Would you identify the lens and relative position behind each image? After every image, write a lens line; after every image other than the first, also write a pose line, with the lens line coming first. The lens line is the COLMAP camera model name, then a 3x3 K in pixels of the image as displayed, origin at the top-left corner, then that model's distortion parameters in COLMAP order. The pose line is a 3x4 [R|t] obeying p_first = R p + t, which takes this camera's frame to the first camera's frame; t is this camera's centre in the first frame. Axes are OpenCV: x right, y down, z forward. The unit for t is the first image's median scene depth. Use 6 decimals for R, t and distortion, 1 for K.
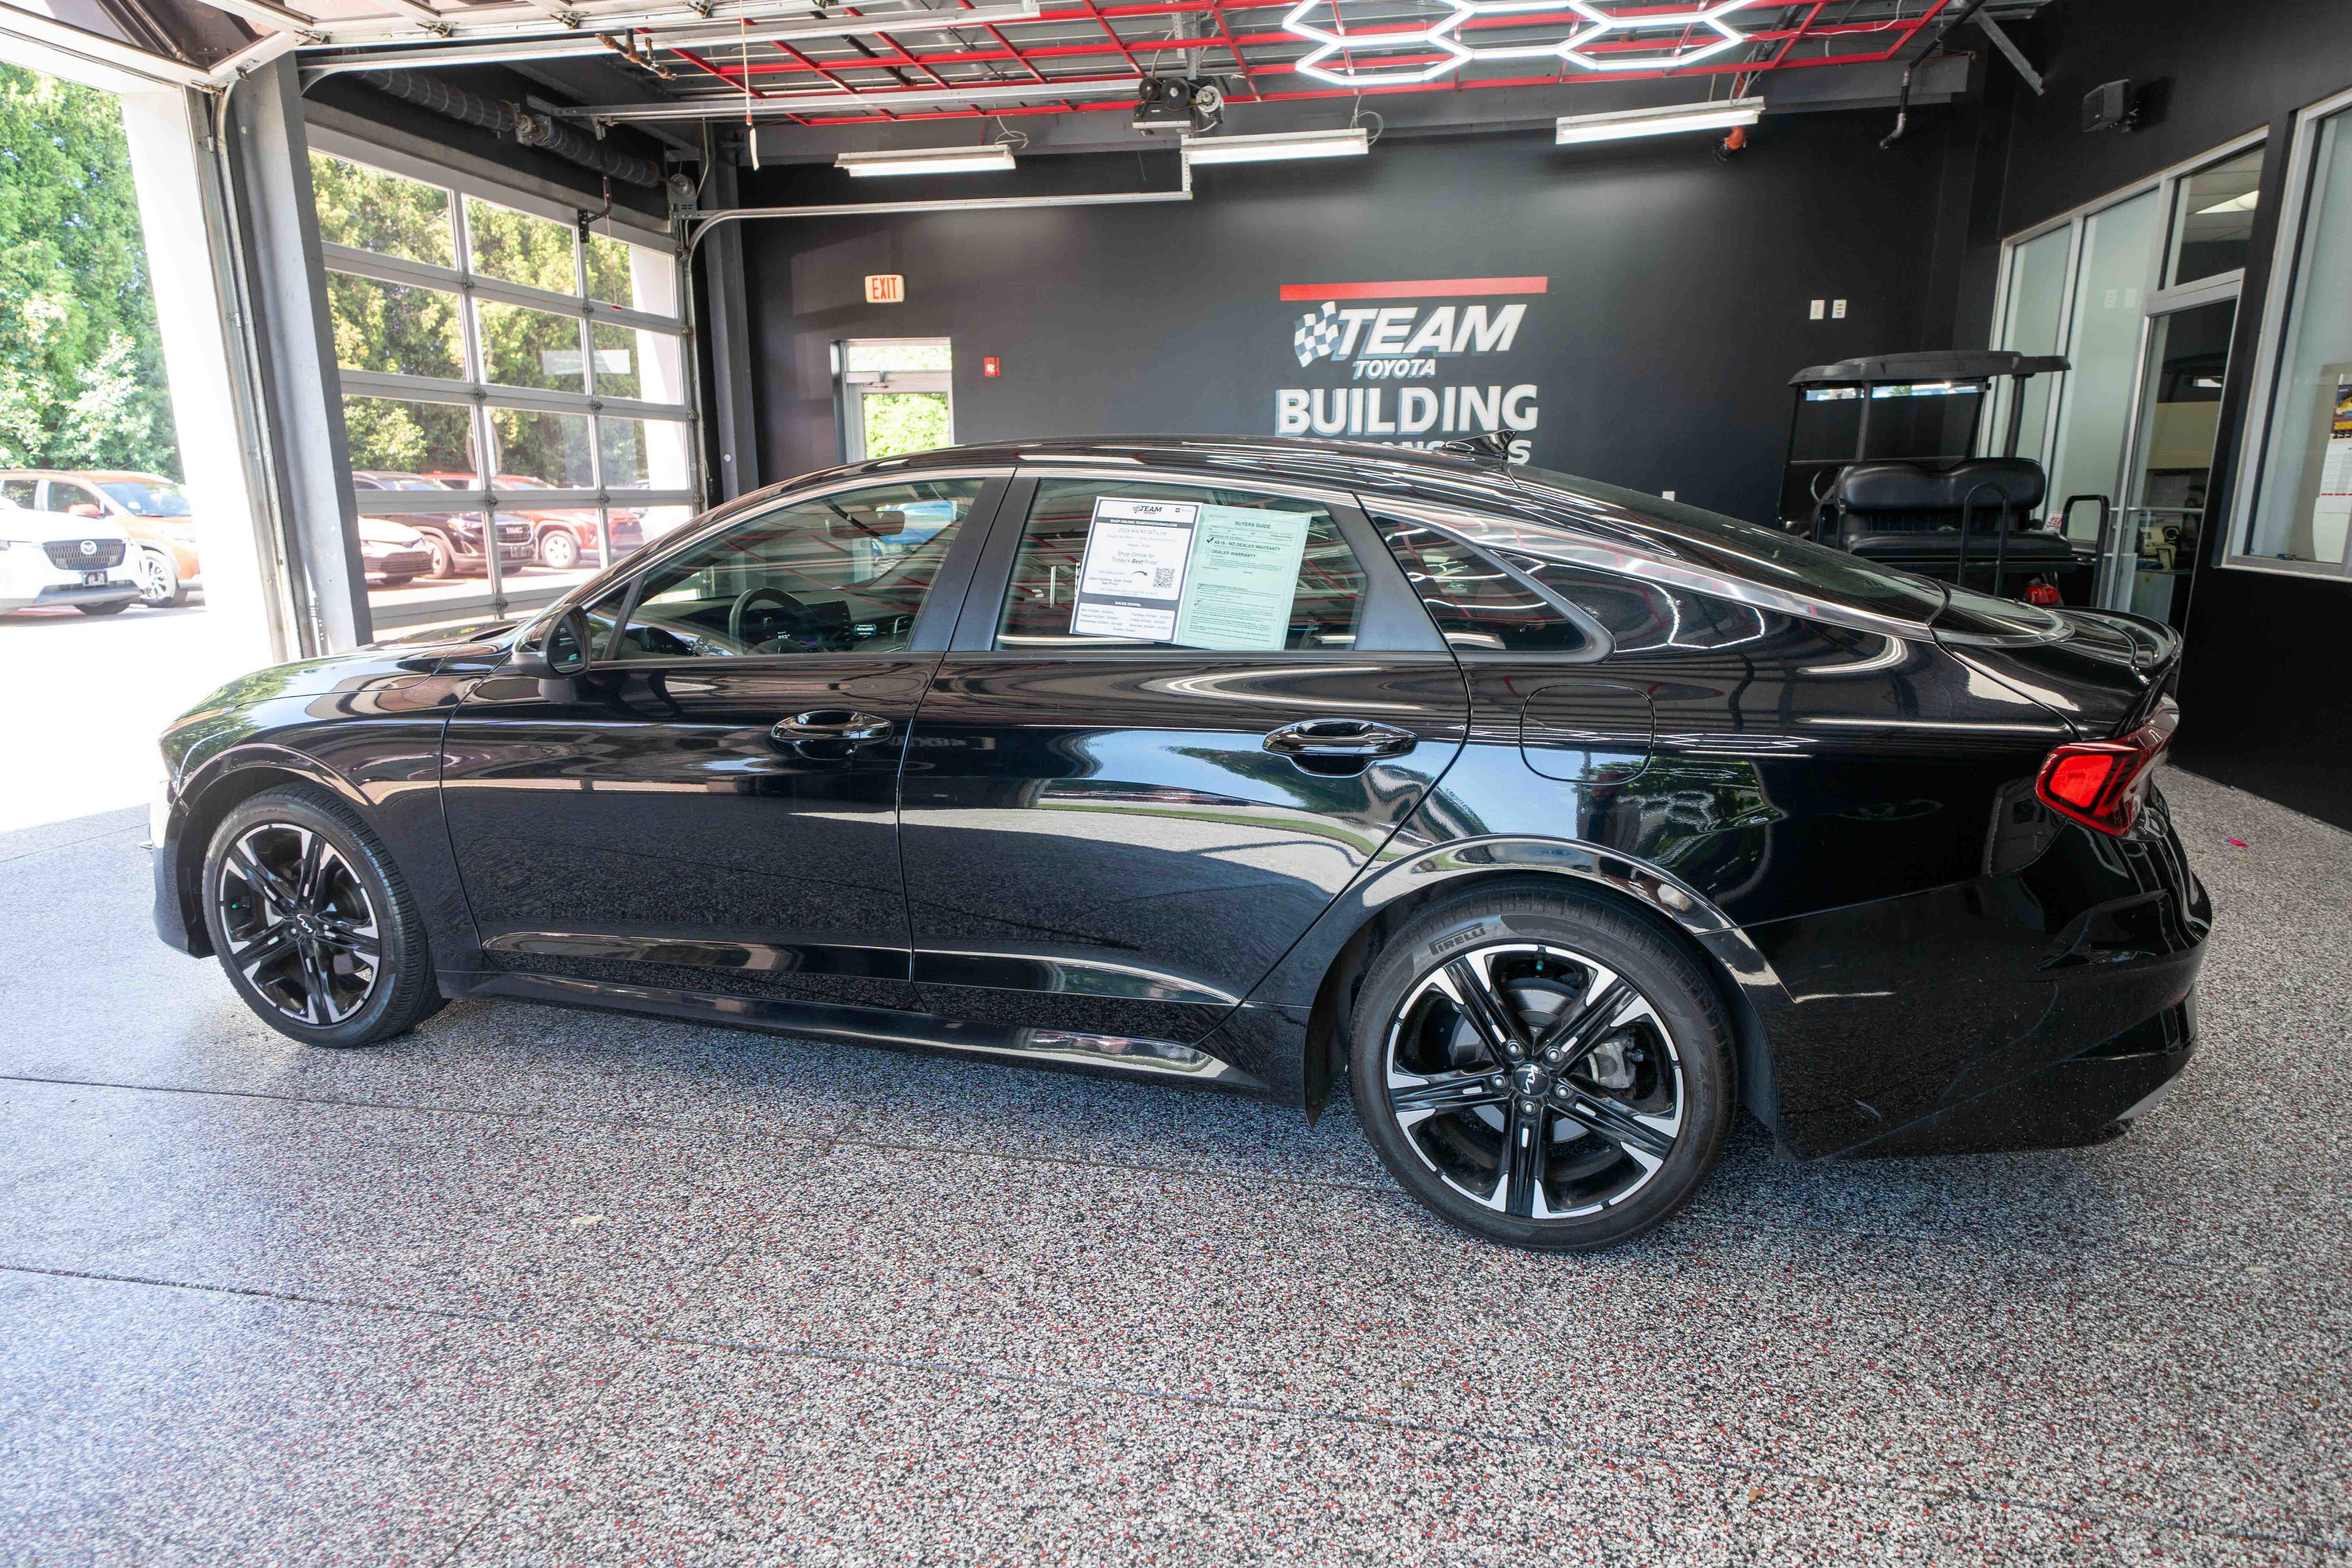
lens RADIAL K [[1410.7, 0, 1176.0], [0, 1410.7, 784.0], [0, 0, 1]] dist [0.016124, 0.000157]
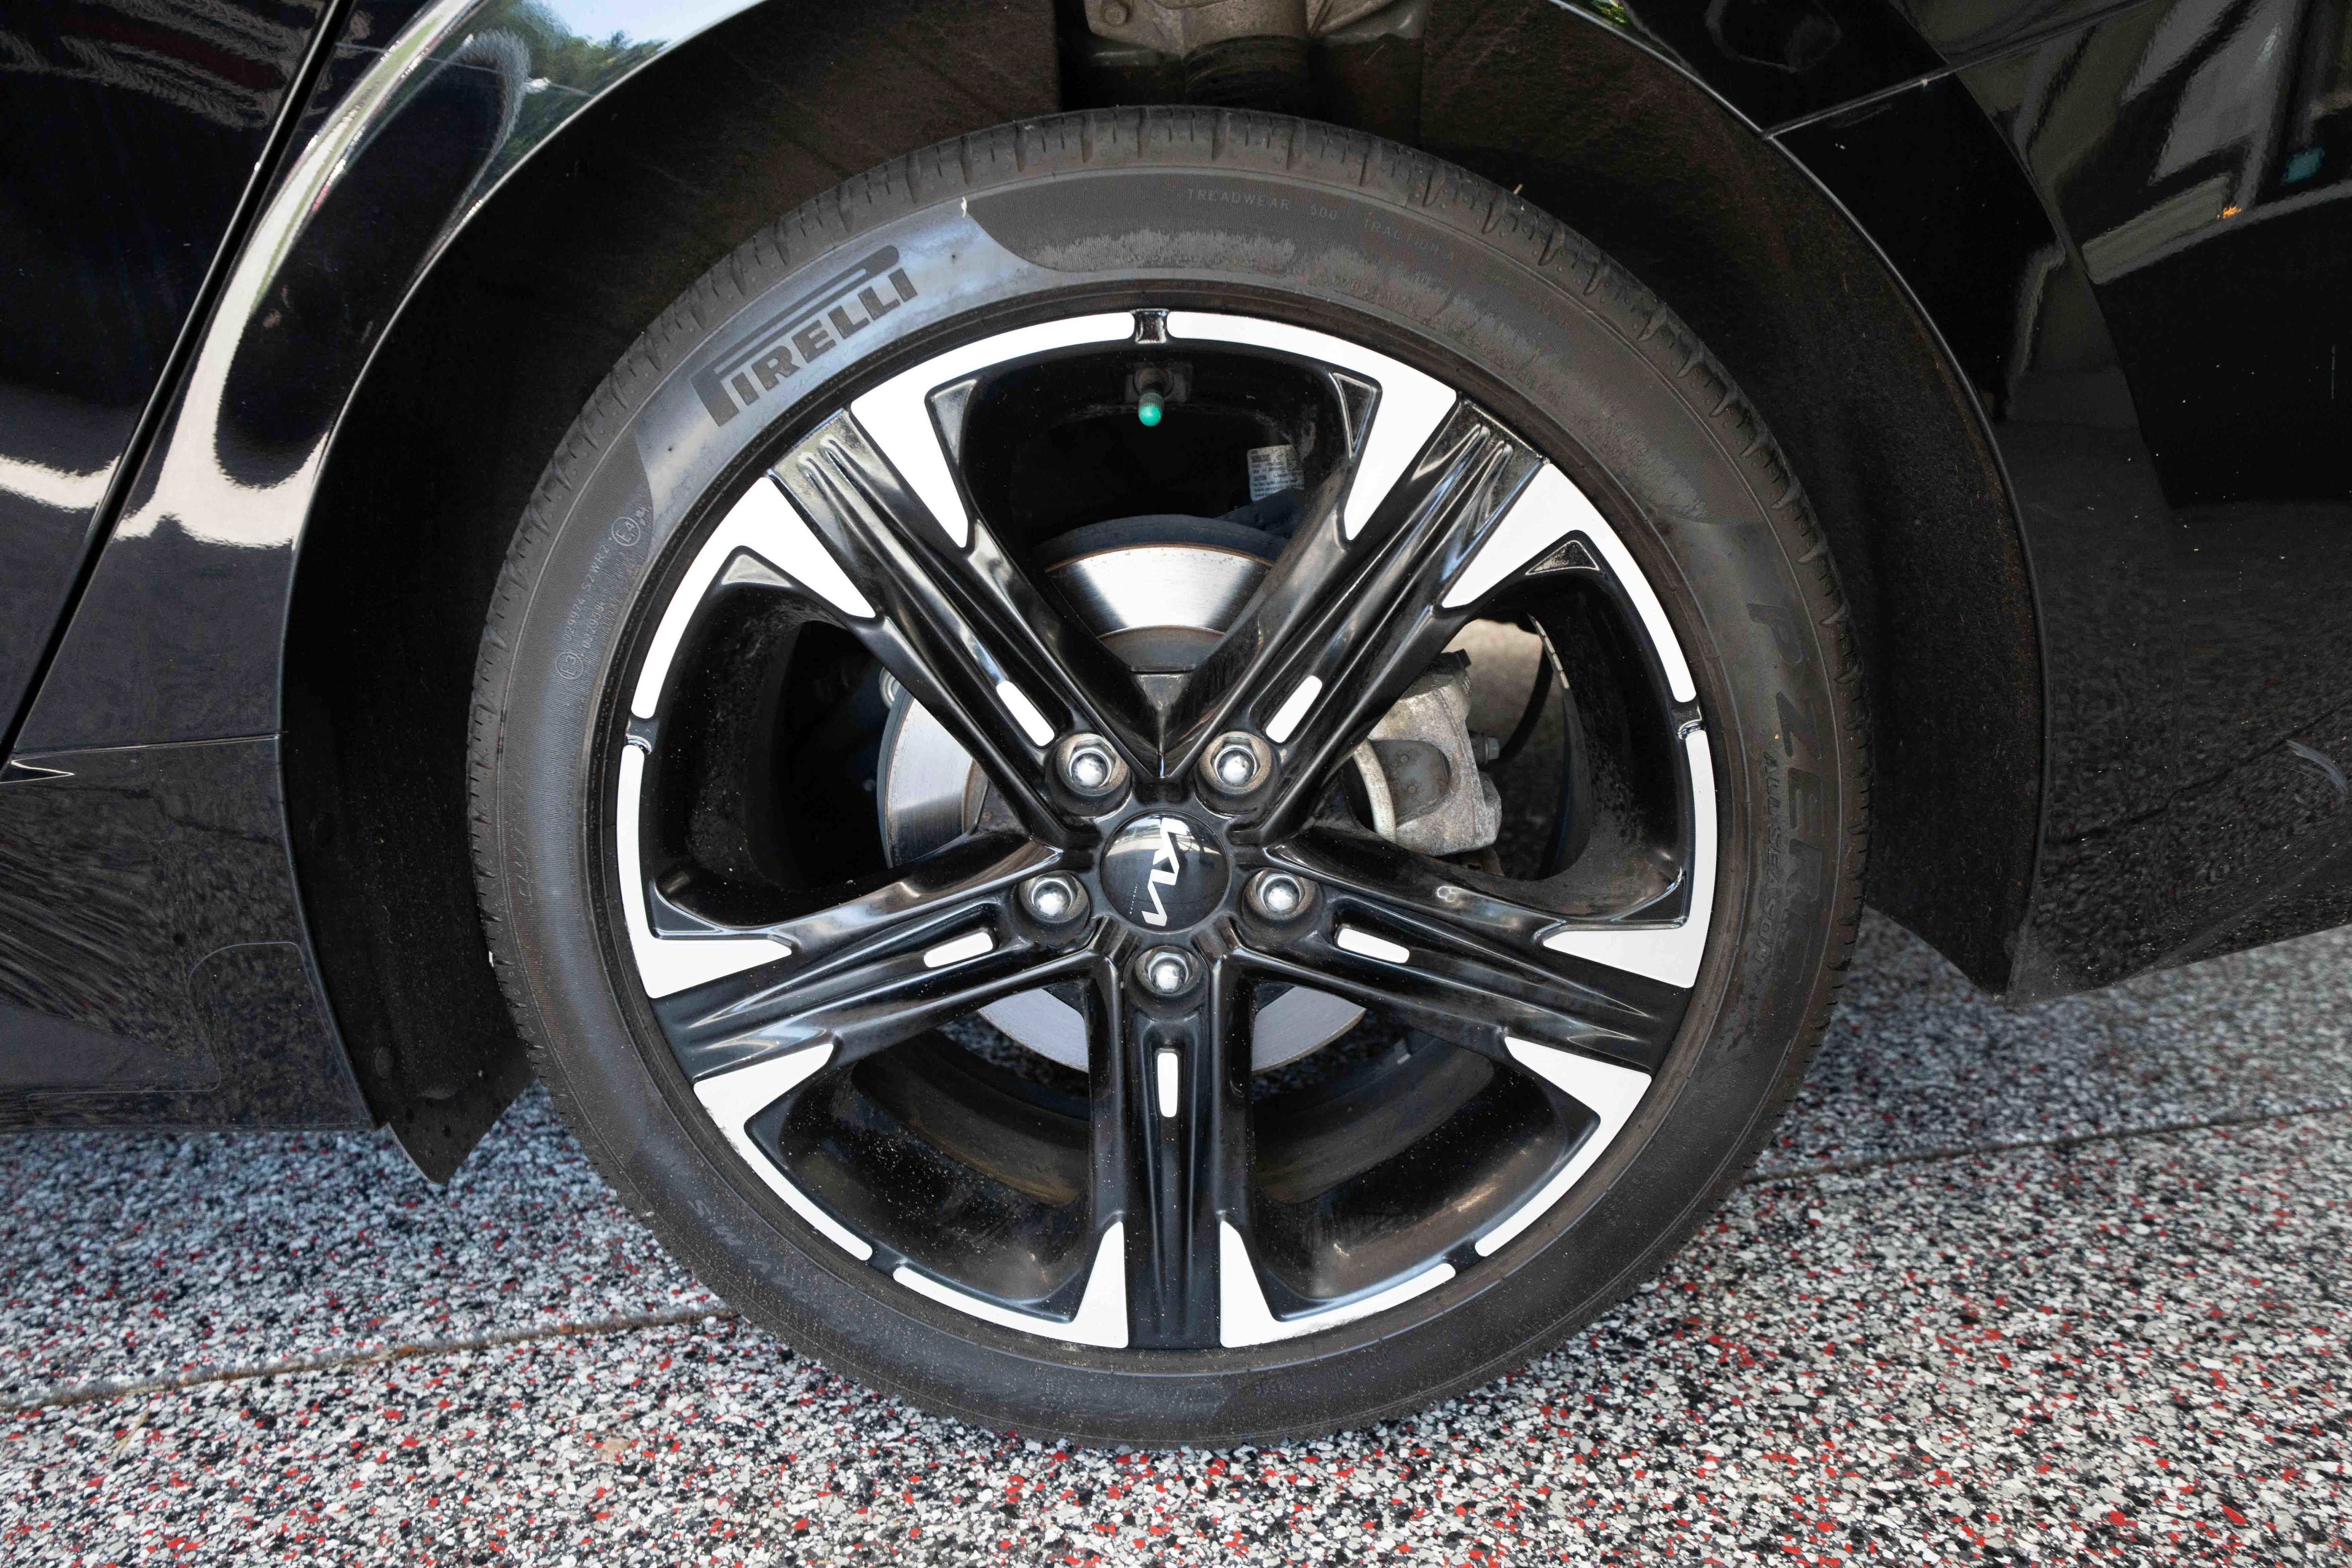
lens RADIAL K [[1560.1, 0, 1176.0], [0, 1560.1, 784.0], [0, 0, 1]] dist [0.025098, 0.000339]
pose [[0.947022, -0.141688, 0.288226, 0.169660], [0.114524, 0.987411, 0.109106, 0.160132], [-0.300056, -0.070317, 0.951326, 0.716678]]
